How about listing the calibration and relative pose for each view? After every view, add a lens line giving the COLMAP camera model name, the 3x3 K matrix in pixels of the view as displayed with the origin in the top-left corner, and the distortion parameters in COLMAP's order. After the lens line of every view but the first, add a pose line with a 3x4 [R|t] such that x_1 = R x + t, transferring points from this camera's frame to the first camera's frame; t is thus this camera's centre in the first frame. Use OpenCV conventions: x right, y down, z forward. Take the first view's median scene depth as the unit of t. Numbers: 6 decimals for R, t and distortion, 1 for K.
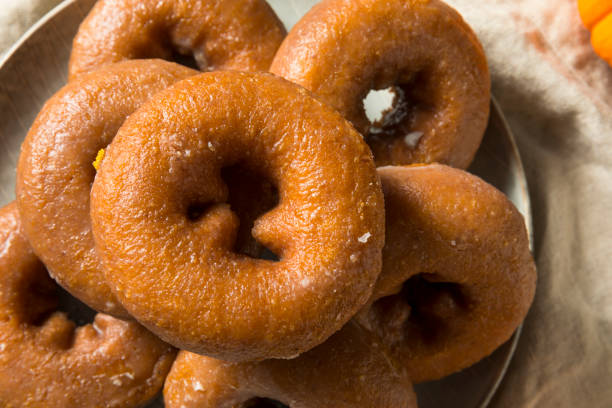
lens RADIAL K [[934.4, 0, 306.0], [0, 934.4, 204.0], [0, 0, 1]] dist [-0.059273, 0.076910]
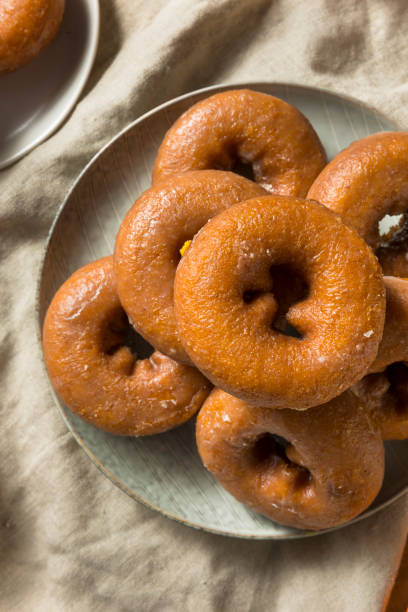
lens RADIAL K [[934.4, 0, 204.0], [0, 934.4, 306.0], [0, 0, 1]] dist [-0.059273, 0.076910]
pose [[0.986814, 0.146957, -0.067842, -0.078412], [-0.140956, 0.986265, 0.086095, -0.077375], [0.079563, -0.075397, 0.993974, -0.338627]]
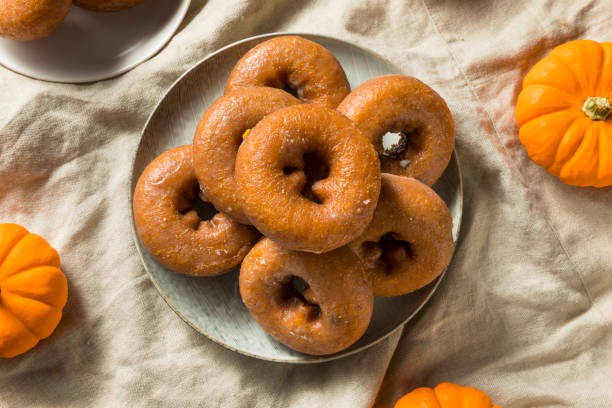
lens RADIAL K [[934.4, 0, 306.0], [0, 934.4, 204.0], [0, 0, 1]] dist [-0.059273, 0.076910]
pose [[0.972818, 0.231161, -0.013787, -0.031568], [-0.231435, 0.972566, -0.023525, 0.103201], [0.007971, 0.026076, 0.999628, -0.888785]]
